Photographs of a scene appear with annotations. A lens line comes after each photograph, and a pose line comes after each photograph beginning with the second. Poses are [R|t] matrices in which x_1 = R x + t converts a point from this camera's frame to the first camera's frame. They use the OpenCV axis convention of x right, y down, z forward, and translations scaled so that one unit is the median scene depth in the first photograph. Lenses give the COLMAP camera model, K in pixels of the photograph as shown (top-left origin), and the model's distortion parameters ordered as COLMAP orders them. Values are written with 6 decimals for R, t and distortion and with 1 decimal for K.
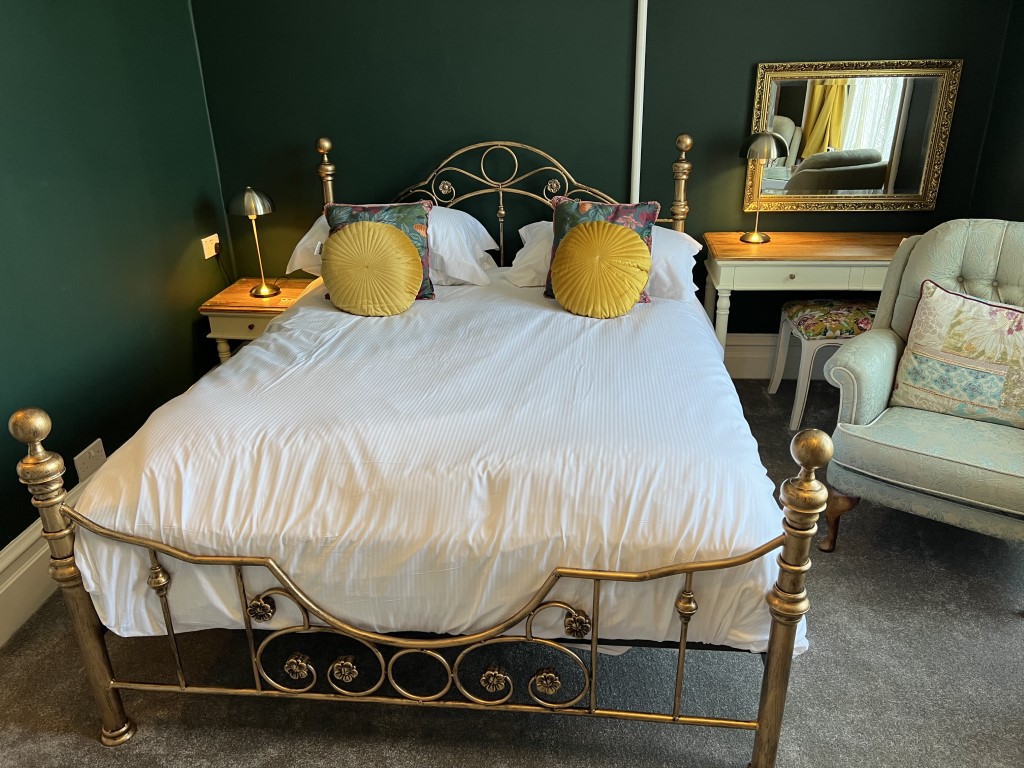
lens RADIAL K [[760.1, 0, 509.2], [0, 760.1, 364.1], [0, 0, 1]] dist [0.026456, -0.048963]
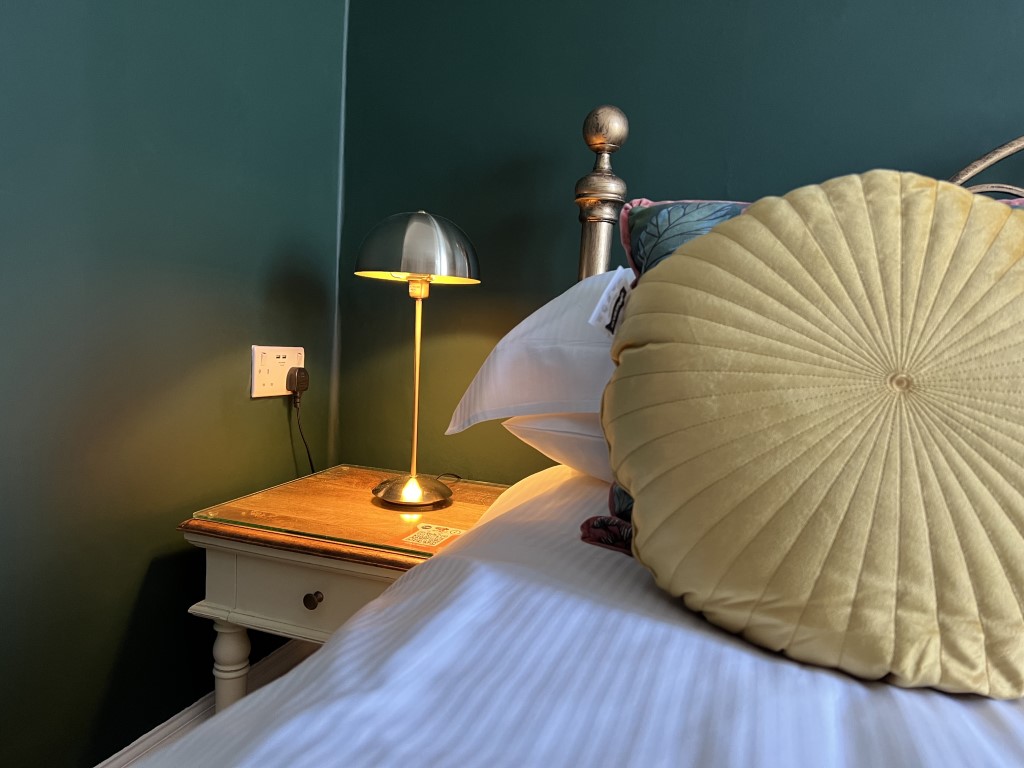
lens RADIAL K [[760.1, 0, 509.2], [0, 760.1, 364.1], [0, 0, 1]] dist [0.026456, -0.048963]
pose [[0.968662, 0.084486, -0.233572, -0.379648], [-0.159062, 0.933252, -0.322087, -0.103298], [0.190770, 0.349146, 0.917444, 1.362324]]
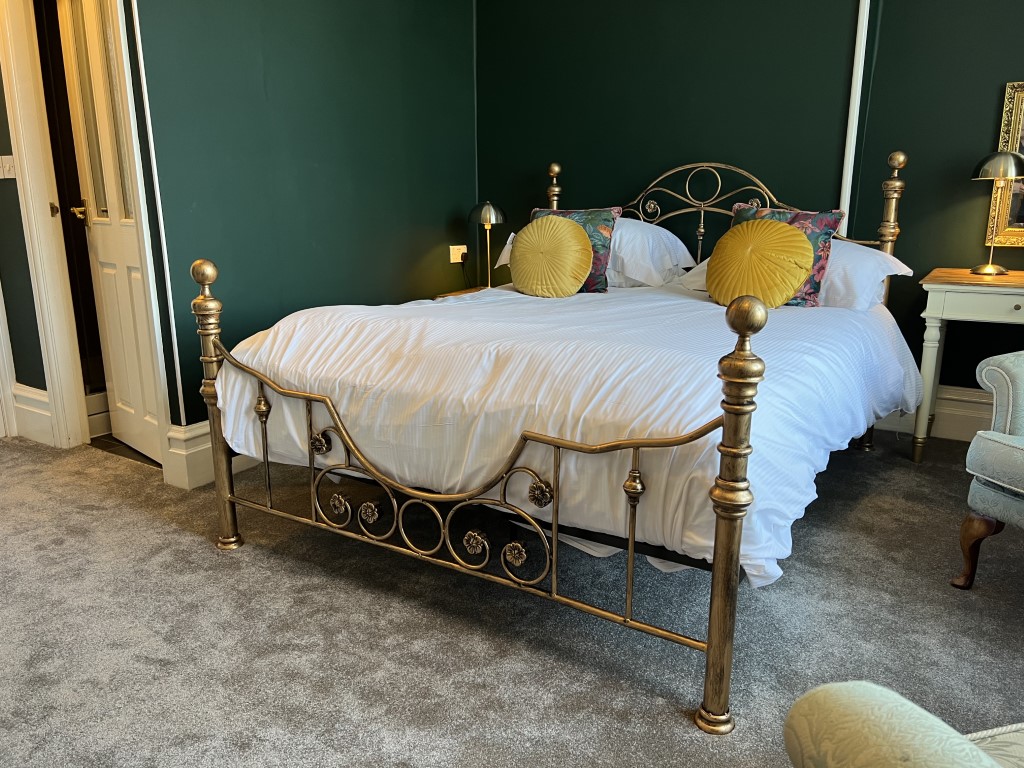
lens RADIAL K [[760.1, 0, 509.2], [0, 760.1, 364.1], [0, 0, 1]] dist [0.026456, -0.048963]
pose [[0.889274, 0.112059, -0.443435, 0.465416], [-0.179176, 0.977383, -0.112334, 0.274031], [0.420817, 0.179348, 0.889240, 0.015212]]
